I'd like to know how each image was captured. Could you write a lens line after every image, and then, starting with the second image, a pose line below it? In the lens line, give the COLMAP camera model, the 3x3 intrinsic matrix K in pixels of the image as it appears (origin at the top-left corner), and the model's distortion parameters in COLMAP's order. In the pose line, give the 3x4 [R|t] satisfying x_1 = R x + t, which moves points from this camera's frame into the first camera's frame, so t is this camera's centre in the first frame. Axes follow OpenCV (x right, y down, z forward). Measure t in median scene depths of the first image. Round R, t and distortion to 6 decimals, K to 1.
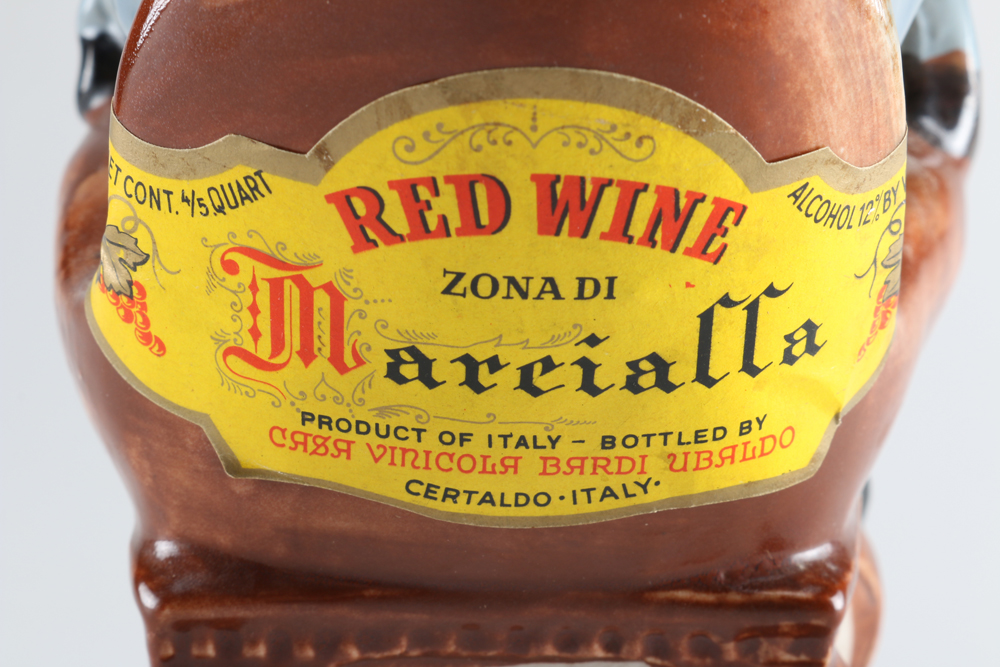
lens RADIAL K [[2461.6, 0, 494.4], [0, 2461.6, 336.1], [0, 0, 1]] dist [0.183014, 0.000000]
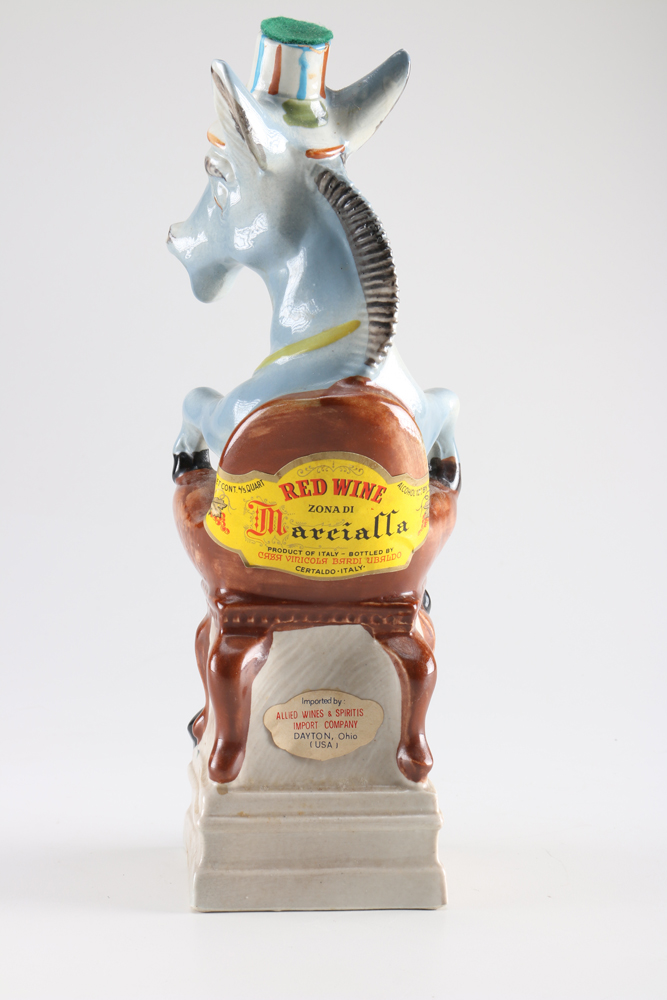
lens RADIAL K [[2054.8, 0, 332.8], [0, 2054.8, 499.2], [0, 0, 1]] dist [-0.004447, 0.000000]
pose [[0.997637, -0.005506, 0.068491, -0.193249], [0.014289, 0.991616, -0.128426, 0.358648], [-0.067210, 0.129101, 0.989351, -2.076672]]
